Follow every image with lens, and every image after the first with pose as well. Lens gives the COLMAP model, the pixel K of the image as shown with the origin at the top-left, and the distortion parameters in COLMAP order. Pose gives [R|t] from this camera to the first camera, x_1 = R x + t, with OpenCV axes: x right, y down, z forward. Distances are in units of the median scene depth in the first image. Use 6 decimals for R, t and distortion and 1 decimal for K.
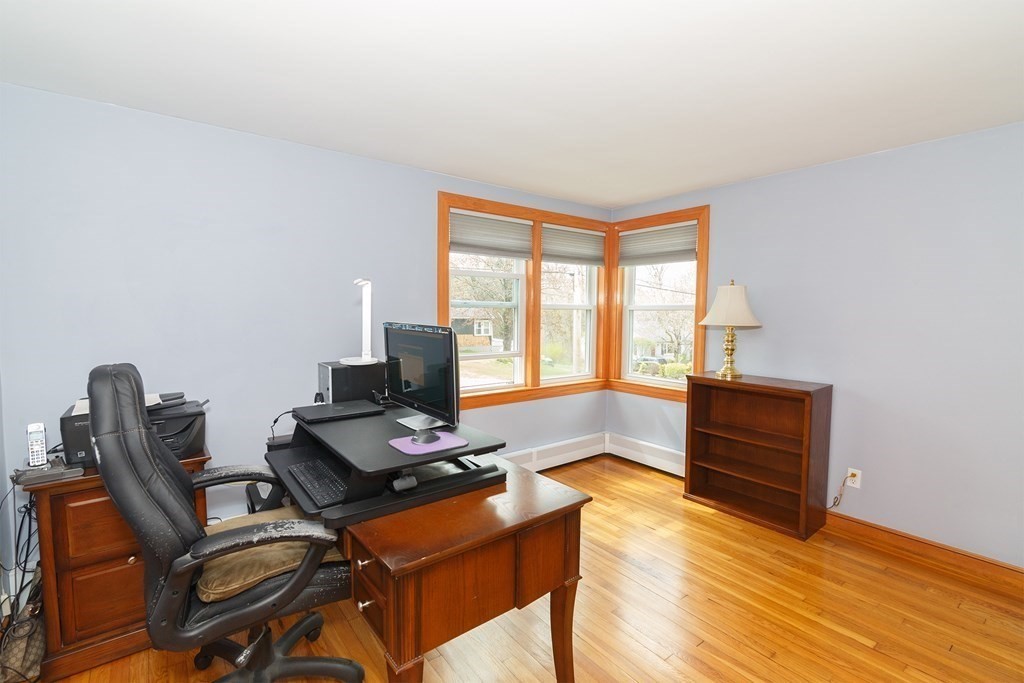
lens RADIAL K [[461.4, 0, 511.9], [0, 461.4, 343.0], [0, 0, 1]] dist [-0.000856, -0.000370]
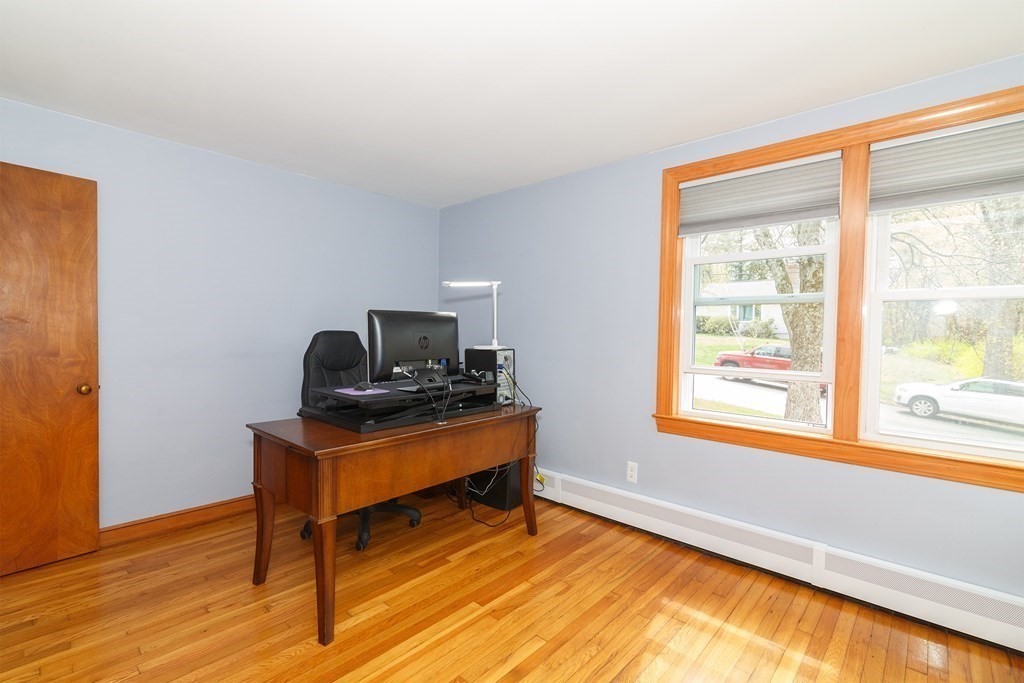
lens RADIAL K [[461.4, 0, 511.6], [0, 461.4, 338.9], [0, 0, 1]] dist [-0.000856, -0.000370]
pose [[0.165211, 0.016629, -0.986118, 0.584619], [-0.074781, 0.997191, 0.004288, 0.000669], [0.983419, 0.073034, 0.165991, 0.551083]]
